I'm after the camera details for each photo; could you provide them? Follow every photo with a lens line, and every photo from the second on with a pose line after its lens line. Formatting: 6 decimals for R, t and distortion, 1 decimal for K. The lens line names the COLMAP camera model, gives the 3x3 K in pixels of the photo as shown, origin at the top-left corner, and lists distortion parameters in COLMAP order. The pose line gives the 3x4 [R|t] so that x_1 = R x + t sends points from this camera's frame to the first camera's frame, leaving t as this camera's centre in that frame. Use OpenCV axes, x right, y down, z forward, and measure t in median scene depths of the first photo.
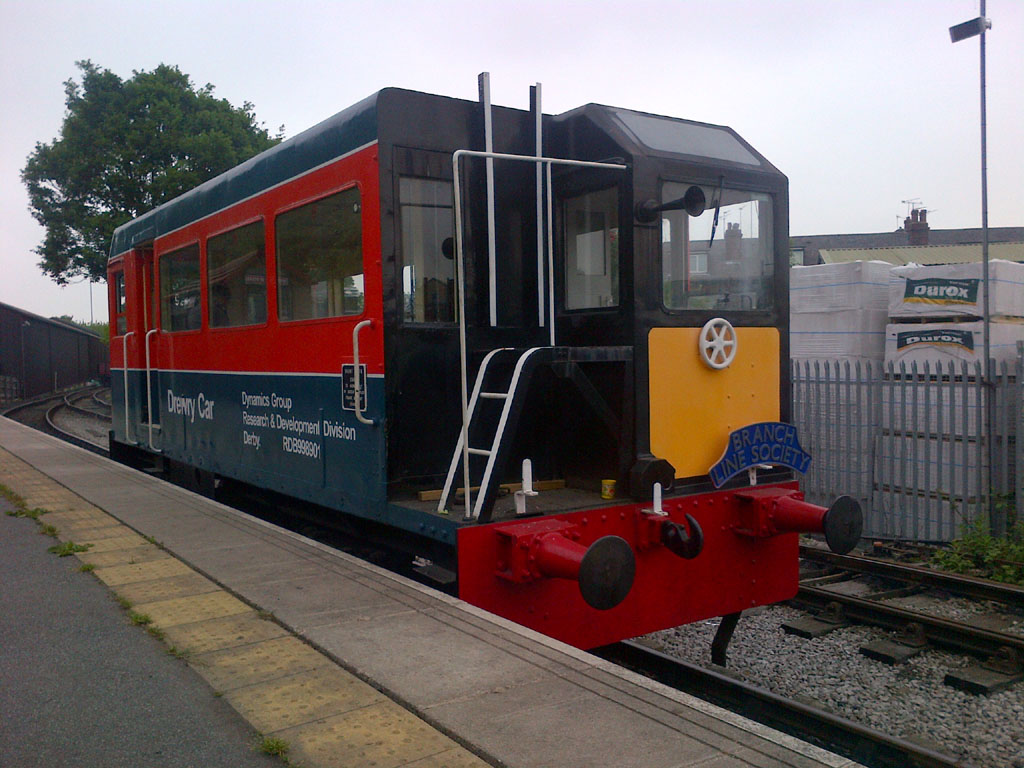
lens RADIAL K [[945.2, 0, 512.9], [0, 945.2, 387.8], [0, 0, 1]] dist [-0.012410, 0.000000]
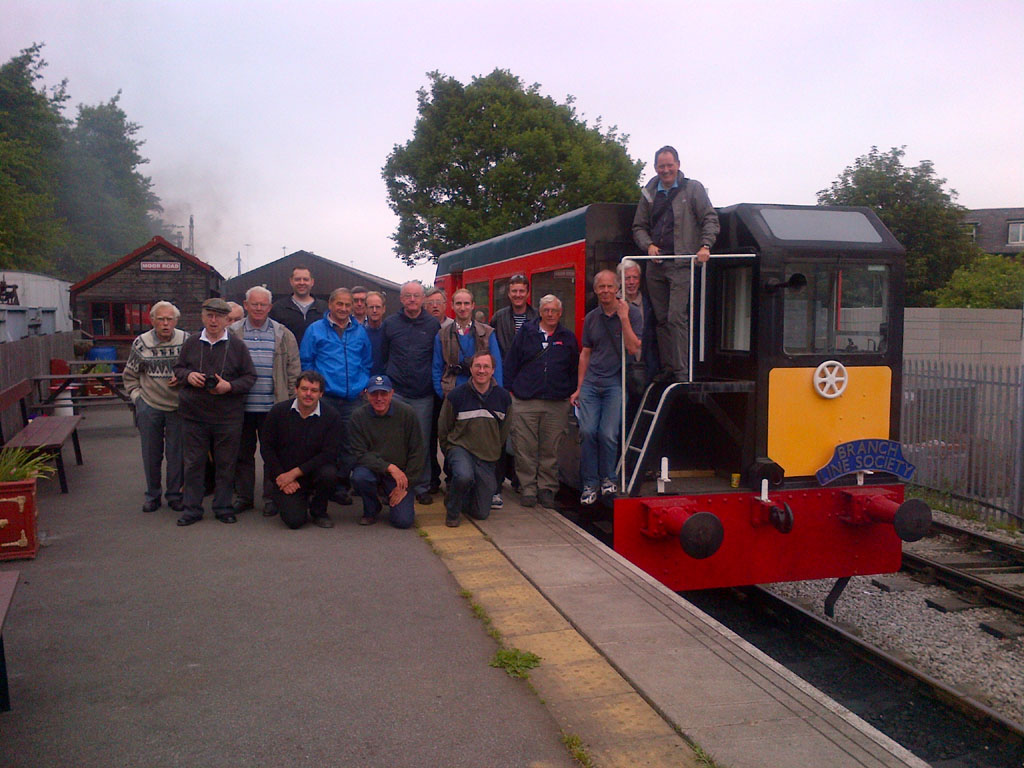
lens RADIAL K [[945.2, 0, 513.4], [0, 945.2, 383.8], [0, 0, 1]] dist [-0.012410, 0.000000]
pose [[0.942099, 0.043885, -0.332451, 0.238346], [-0.031743, 0.998619, 0.041868, -0.082629], [0.333829, -0.028890, 0.942191, -0.427463]]
